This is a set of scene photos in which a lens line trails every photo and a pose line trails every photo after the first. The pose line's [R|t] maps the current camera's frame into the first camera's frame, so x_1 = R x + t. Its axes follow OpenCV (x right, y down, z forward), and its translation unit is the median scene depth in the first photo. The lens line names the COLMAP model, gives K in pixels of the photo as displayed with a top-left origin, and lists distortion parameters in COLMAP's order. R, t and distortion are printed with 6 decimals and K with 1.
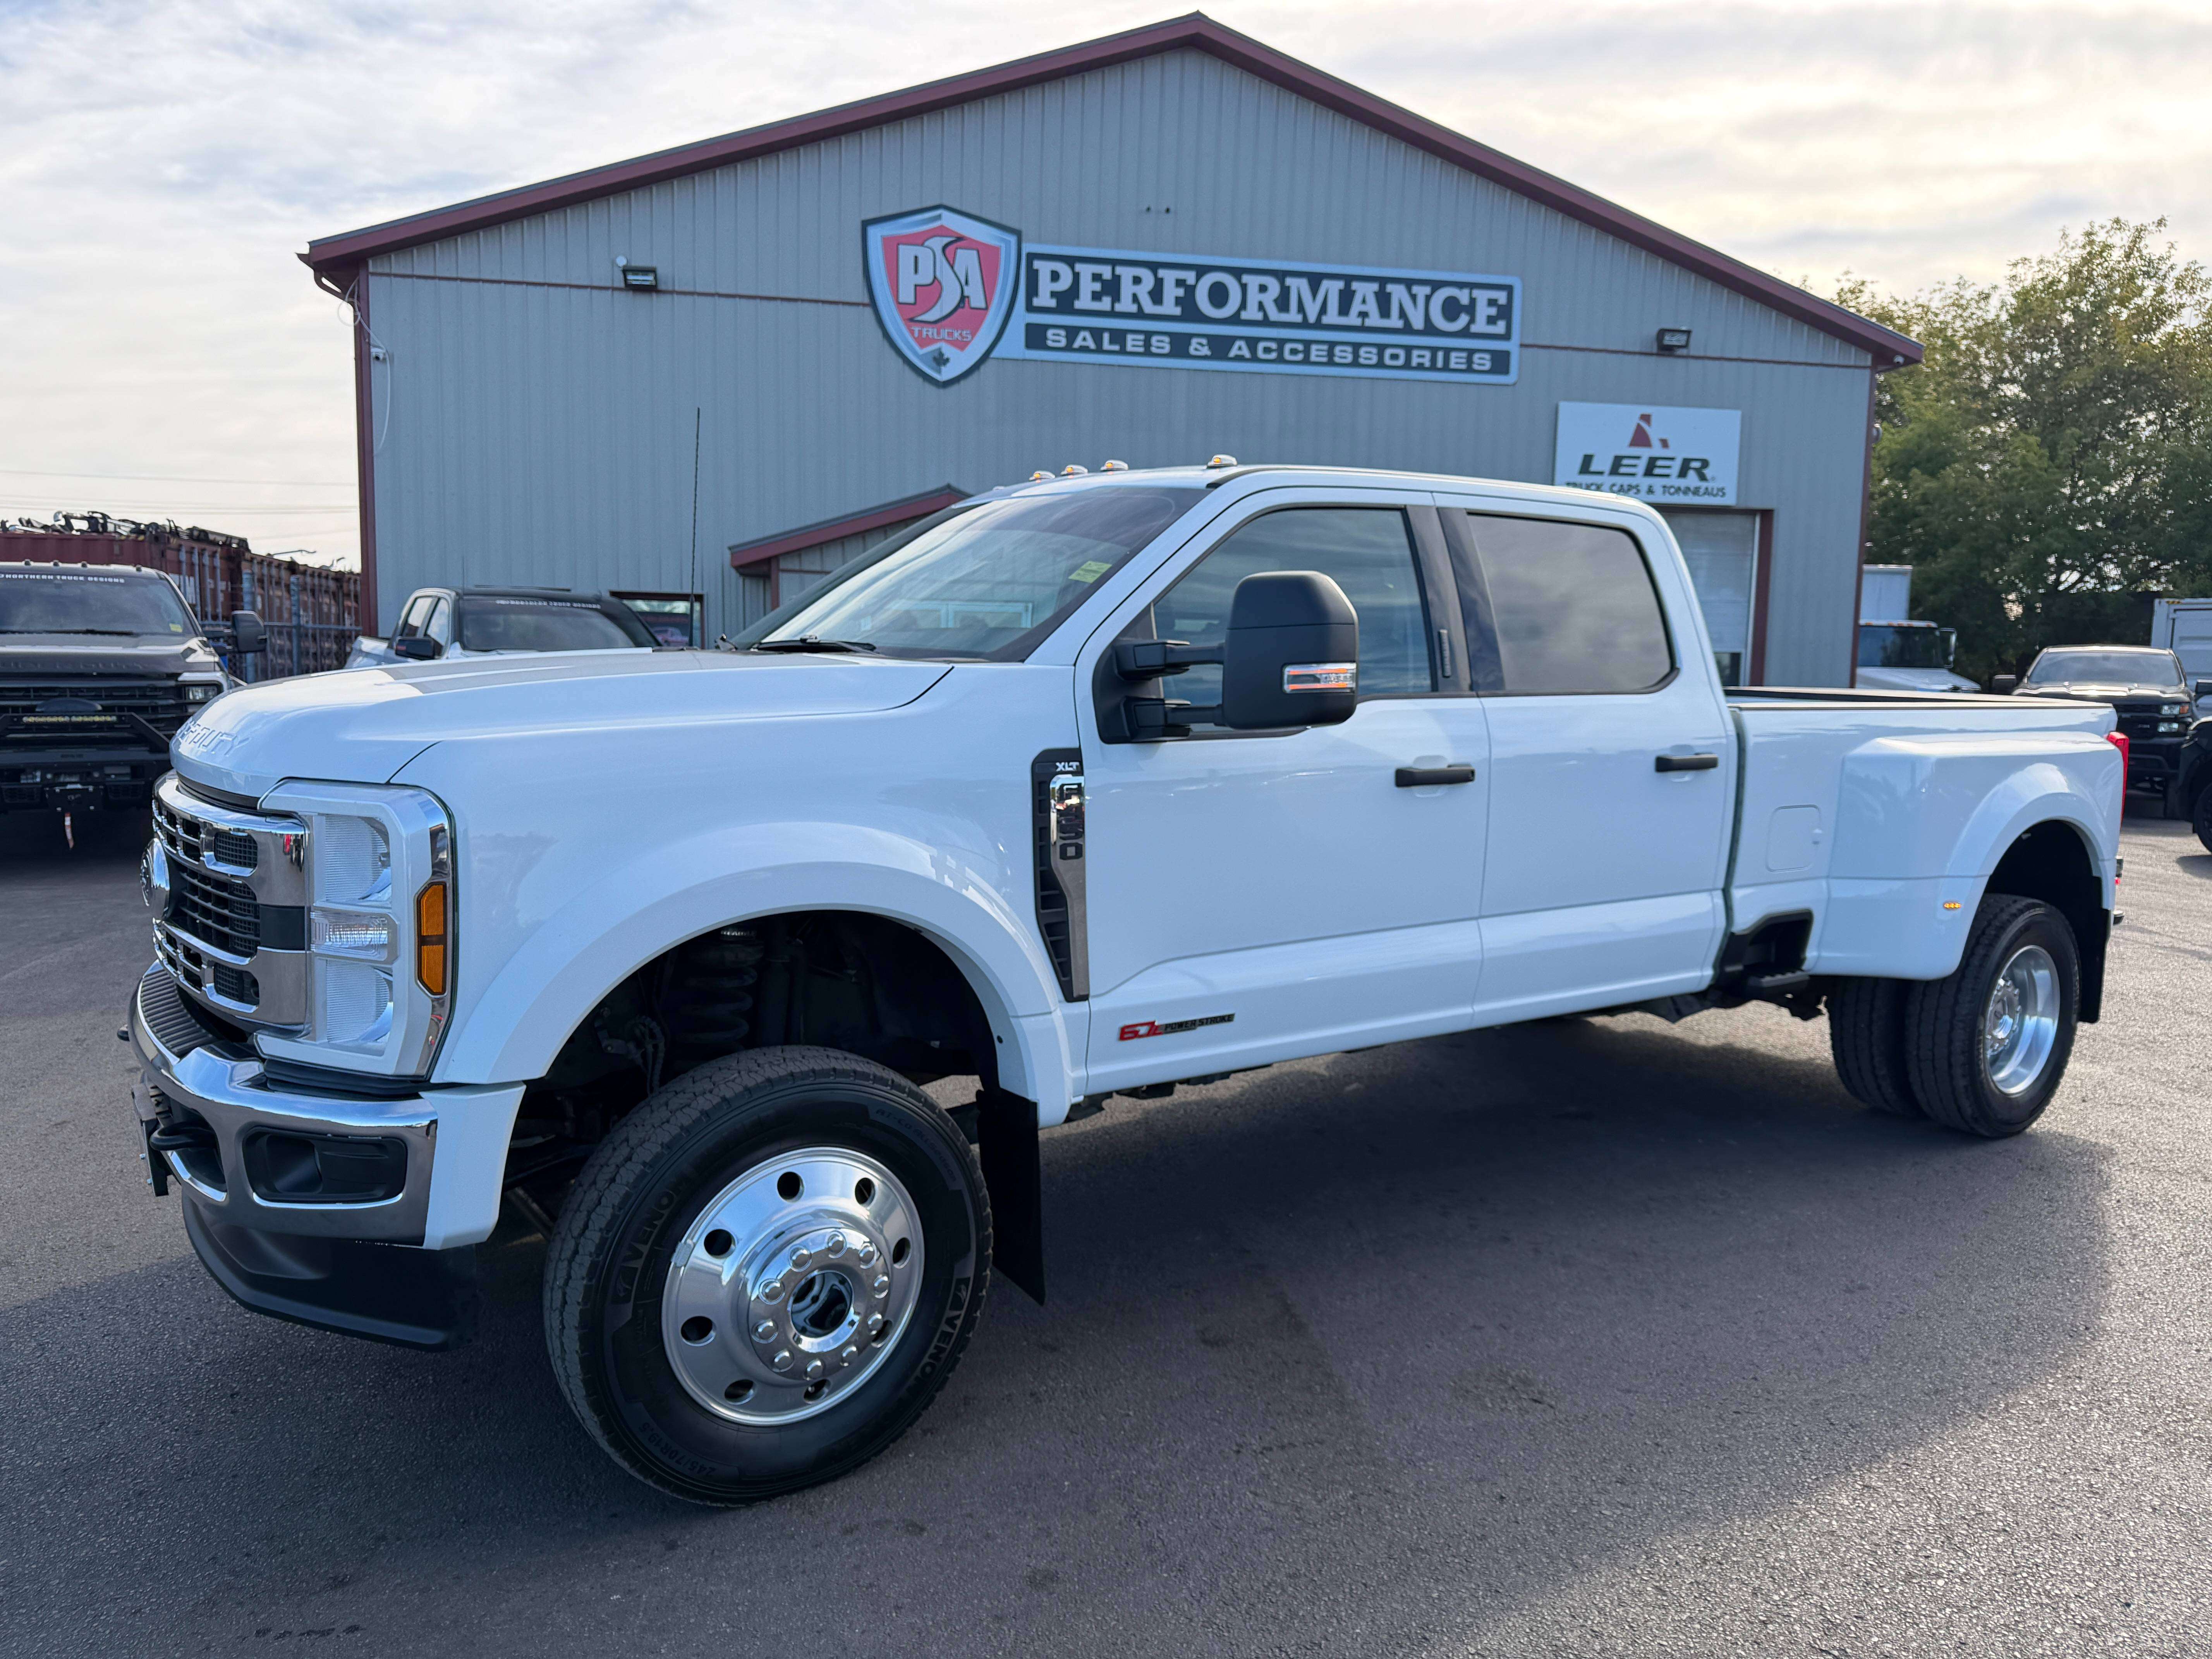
lens RADIAL K [[1578.7, 0, 1103.8], [0, 1578.7, 813.9], [0, 0, 1]] dist [0.050152, -0.054726]
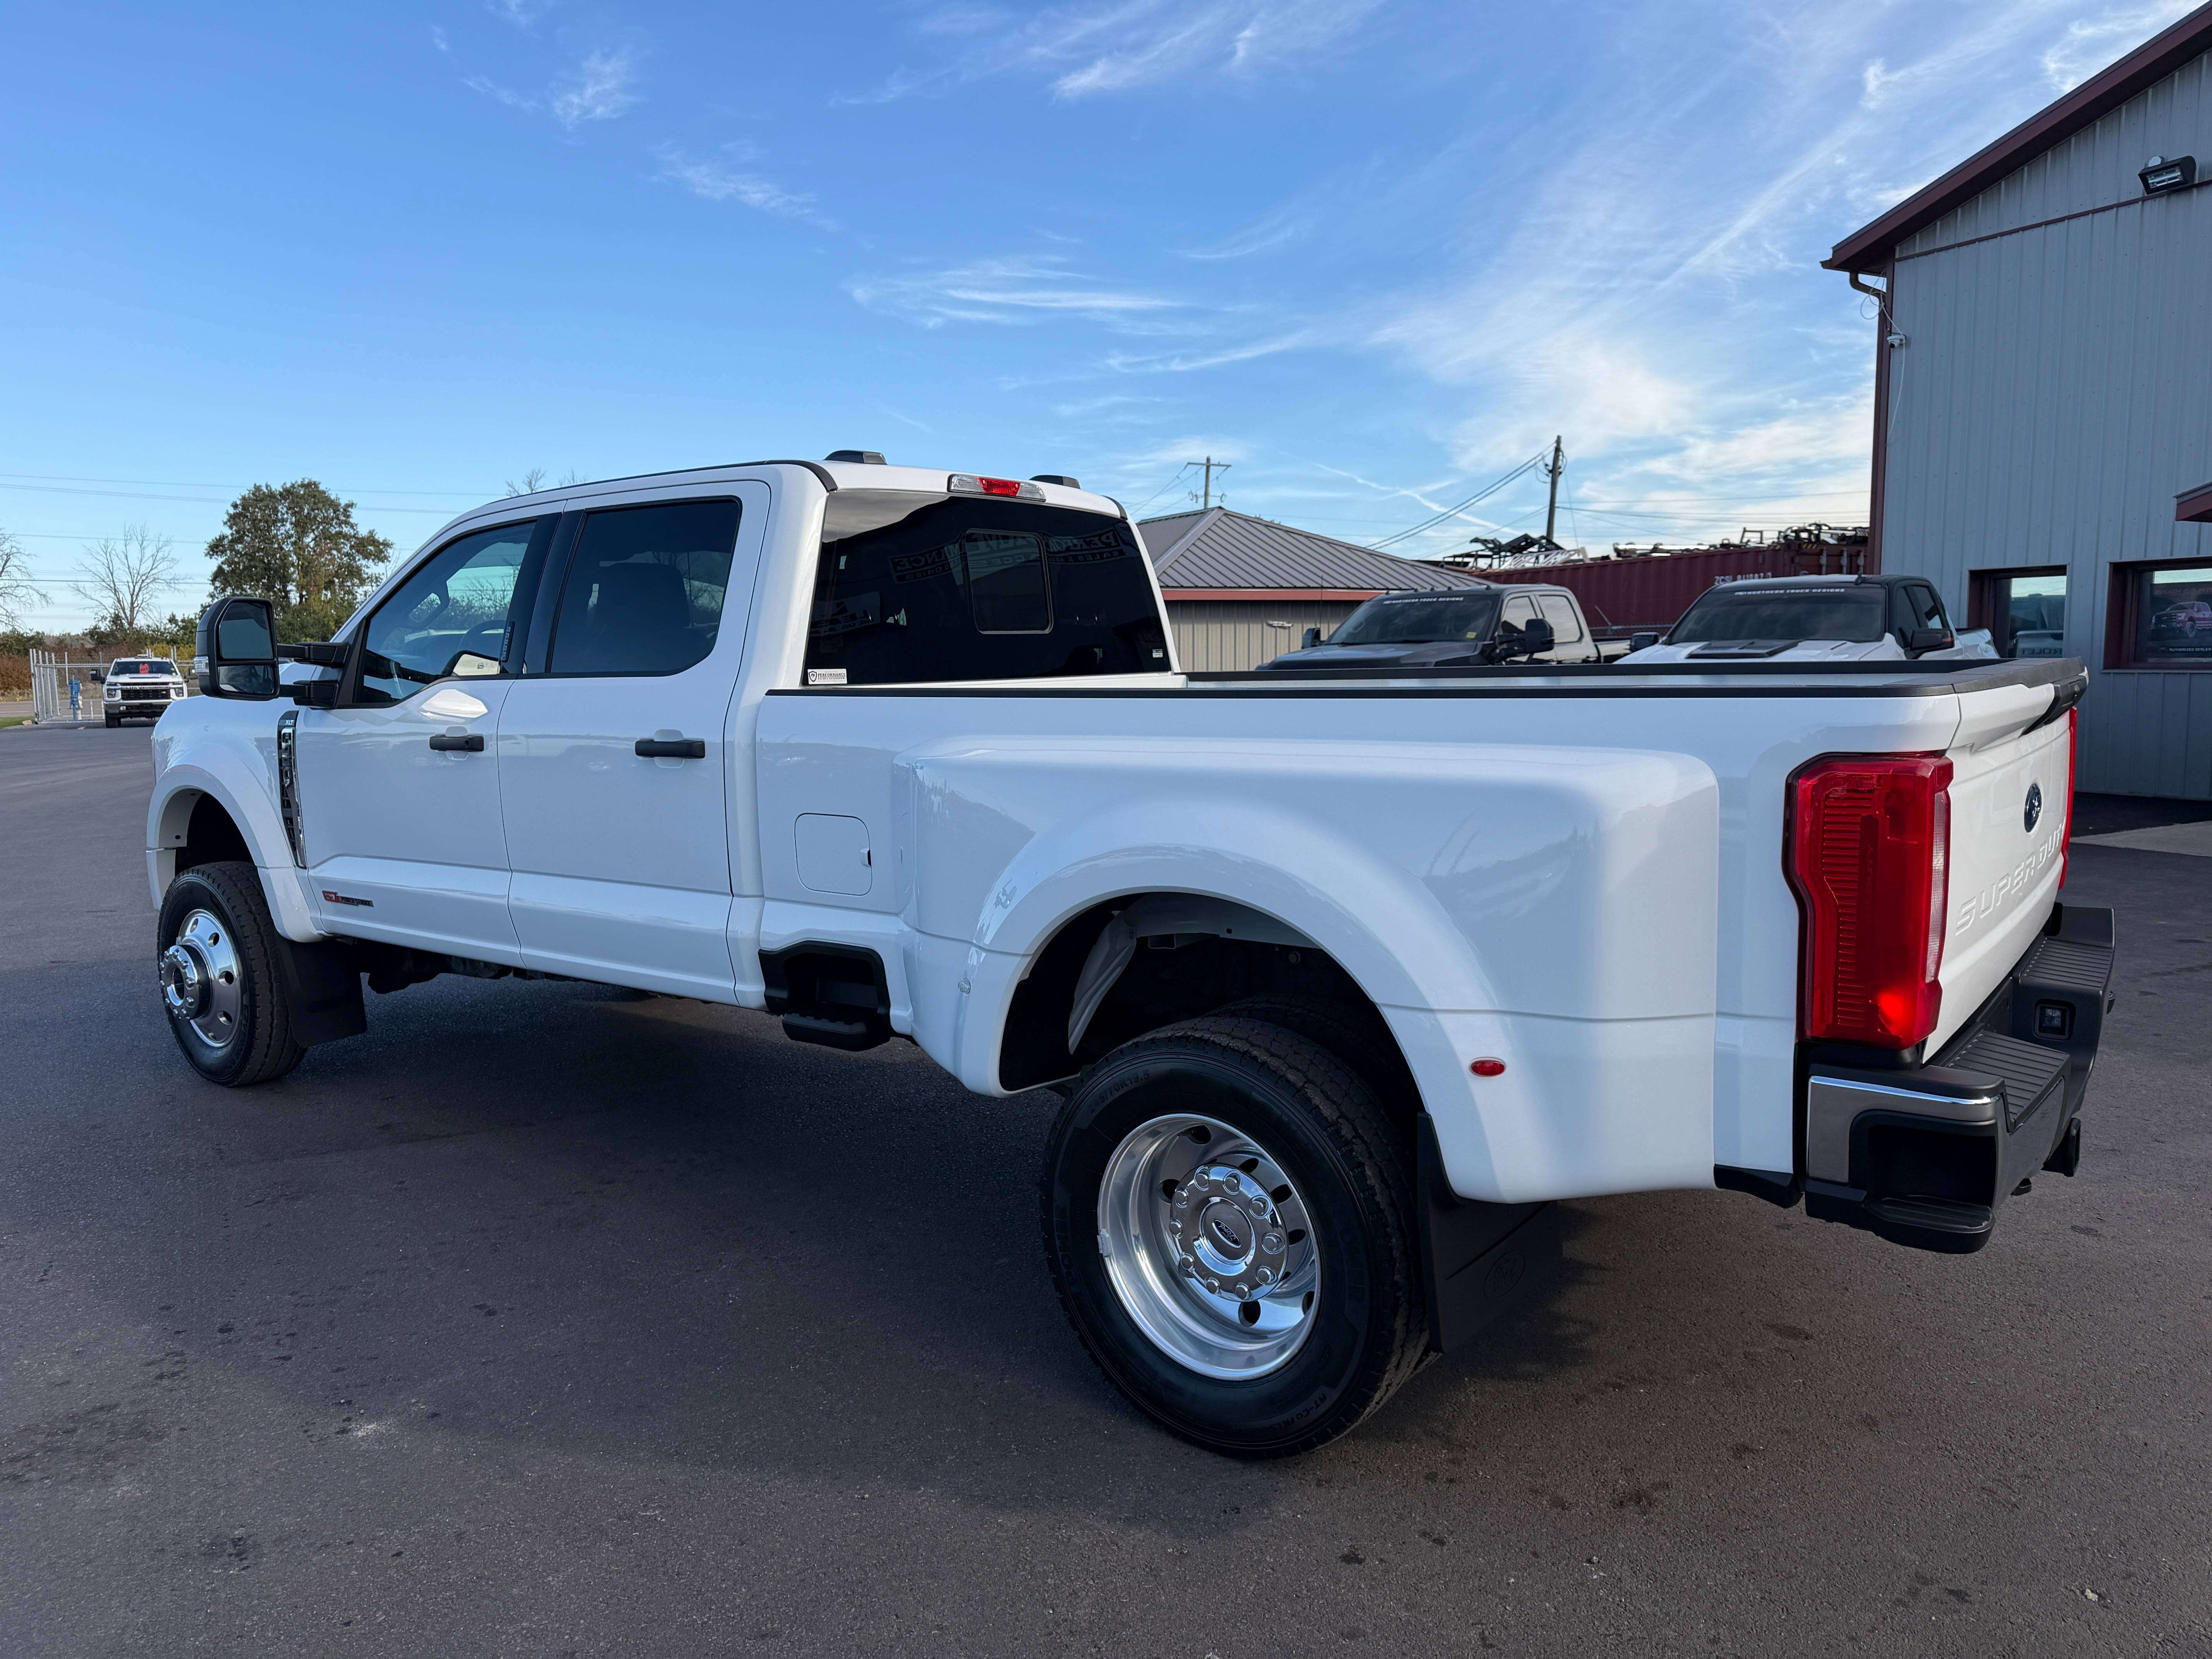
lens RADIAL K [[1578.7, 0, 1115.0], [0, 1578.7, 836.4], [0, 0, 1]] dist [0.050152, -0.054726]
pose [[0.293574, 0.084593, -0.952186, 1.193451], [-0.070485, 0.995281, 0.066690, -0.054795], [0.953334, 0.047537, 0.298152, 0.871262]]
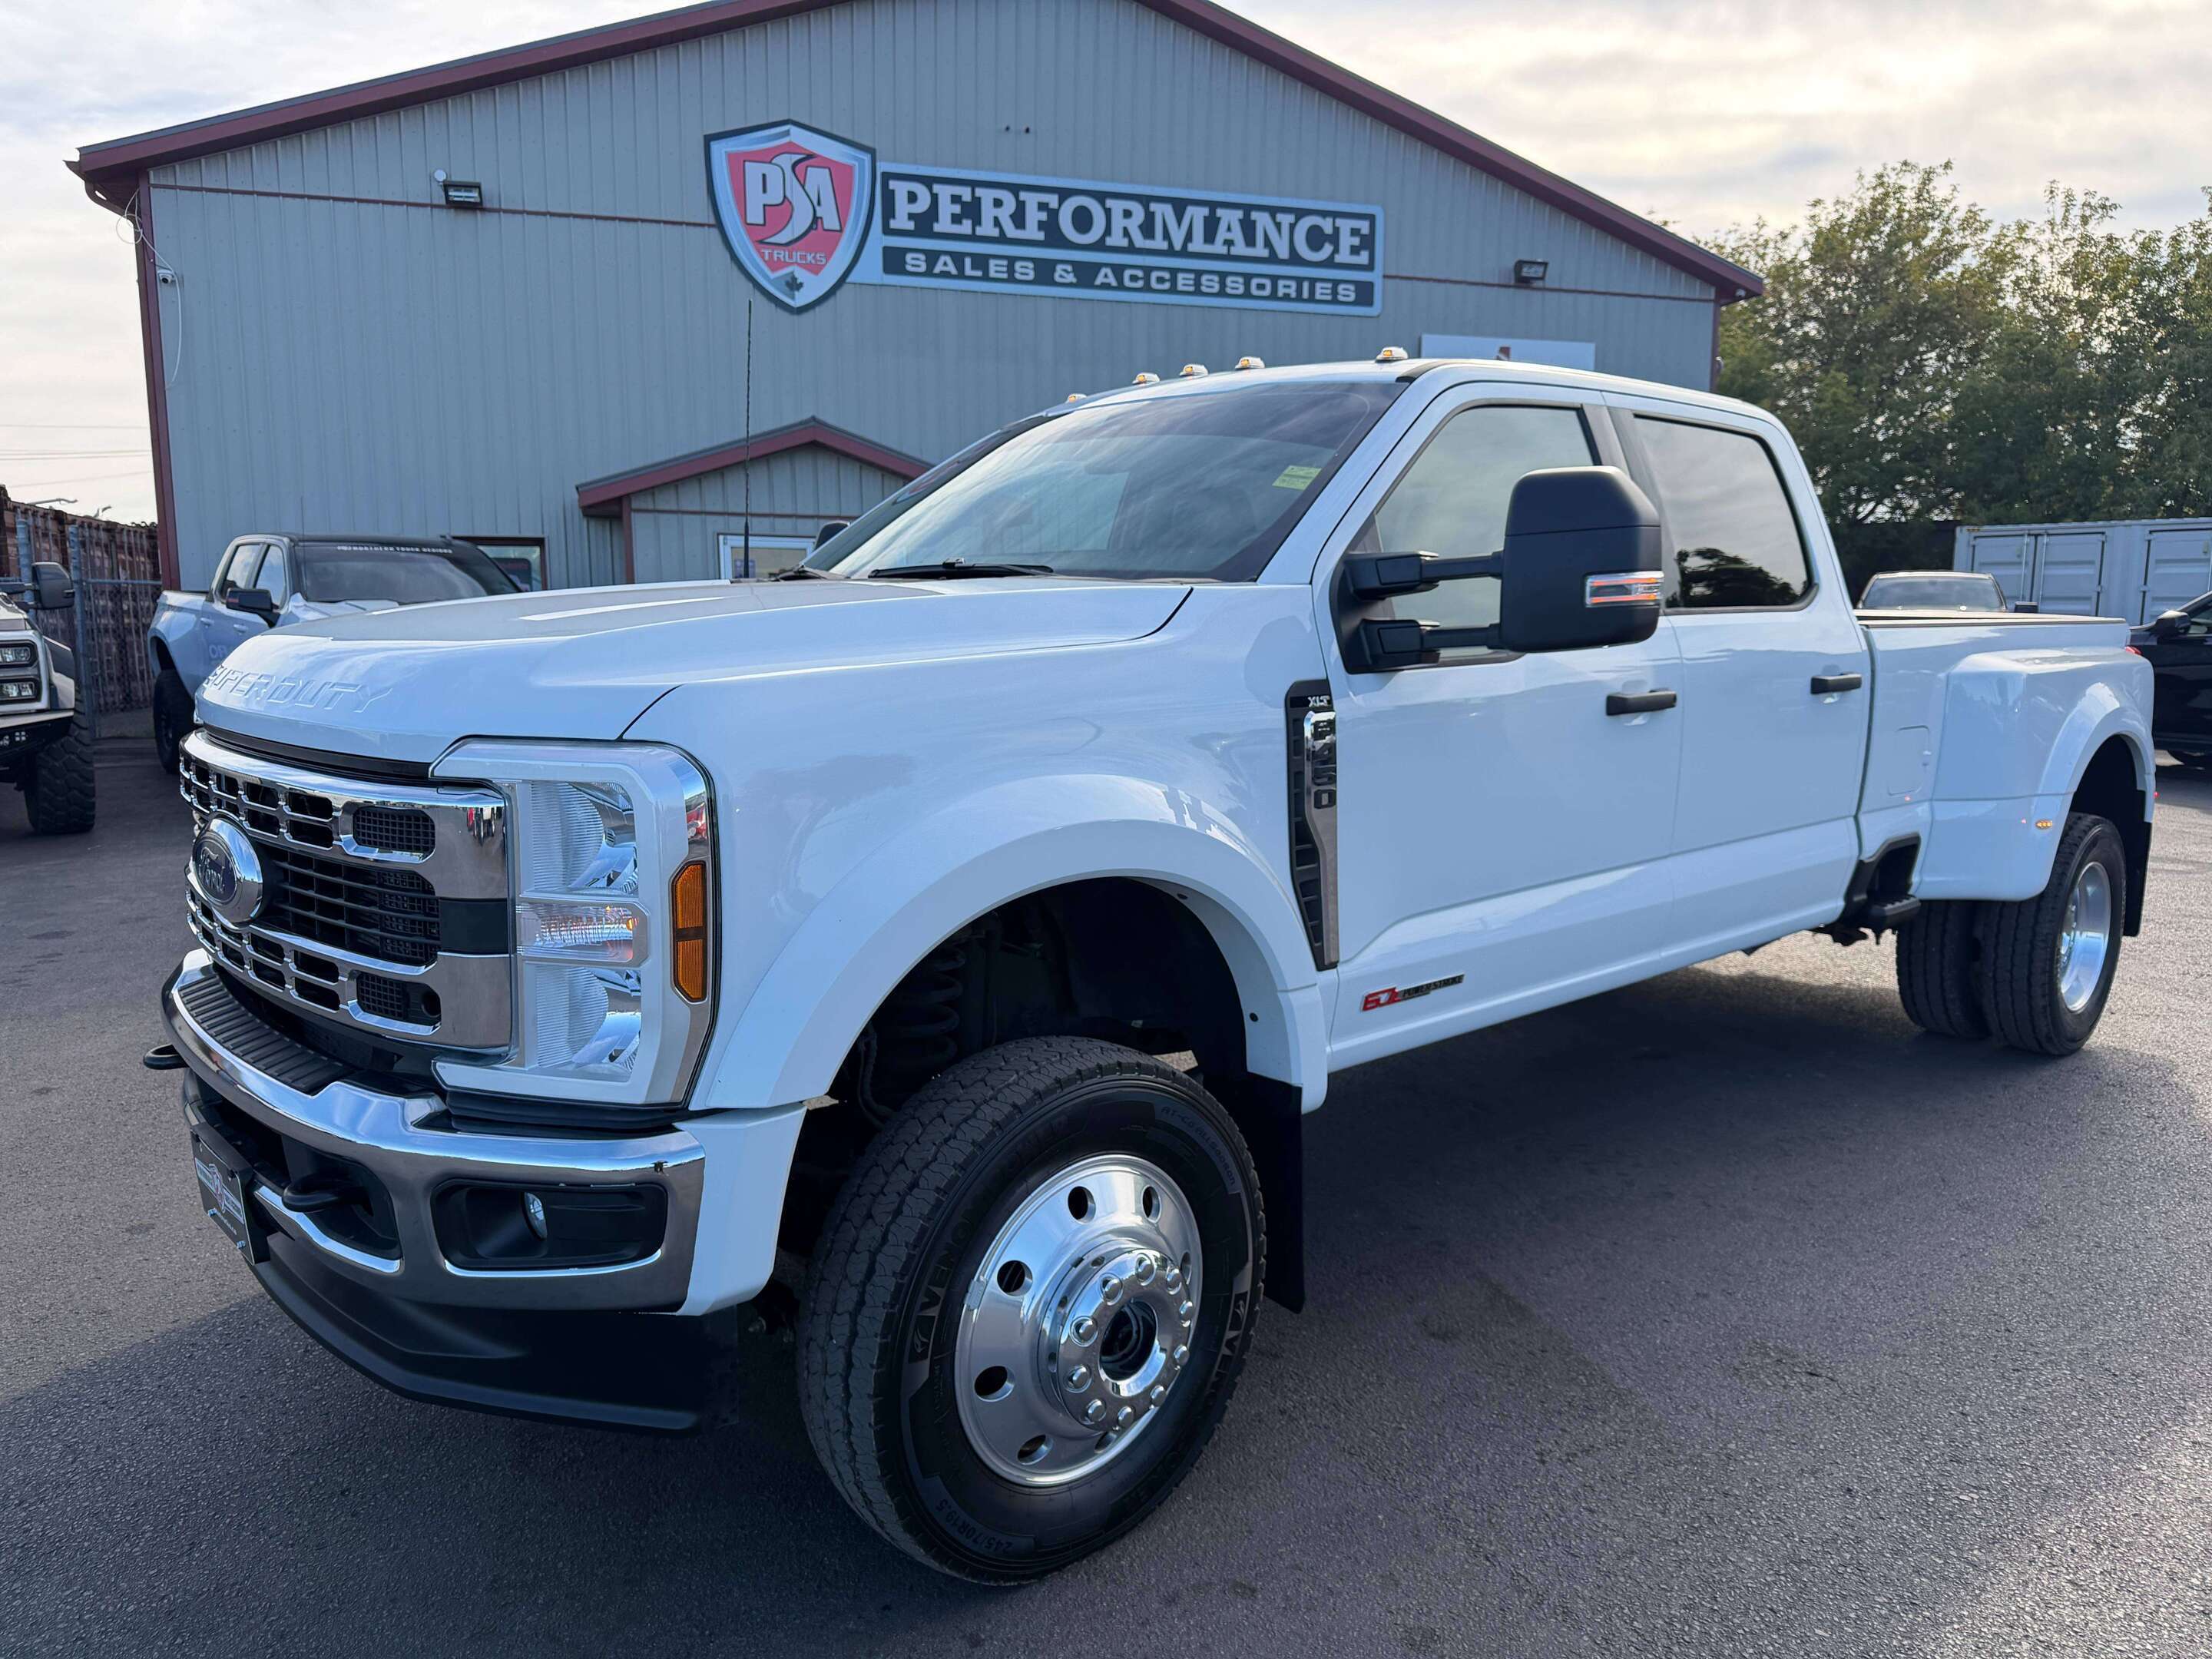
lens RADIAL K [[1578.7, 0, 1107.9], [0, 1578.7, 818.1], [0, 0, 1]] dist [0.050152, -0.054726]
pose [[0.991585, -0.034776, 0.124699, -0.164079], [0.030164, 0.998796, 0.038685, -0.001811], [-0.125894, -0.034598, 0.991440, 0.098674]]
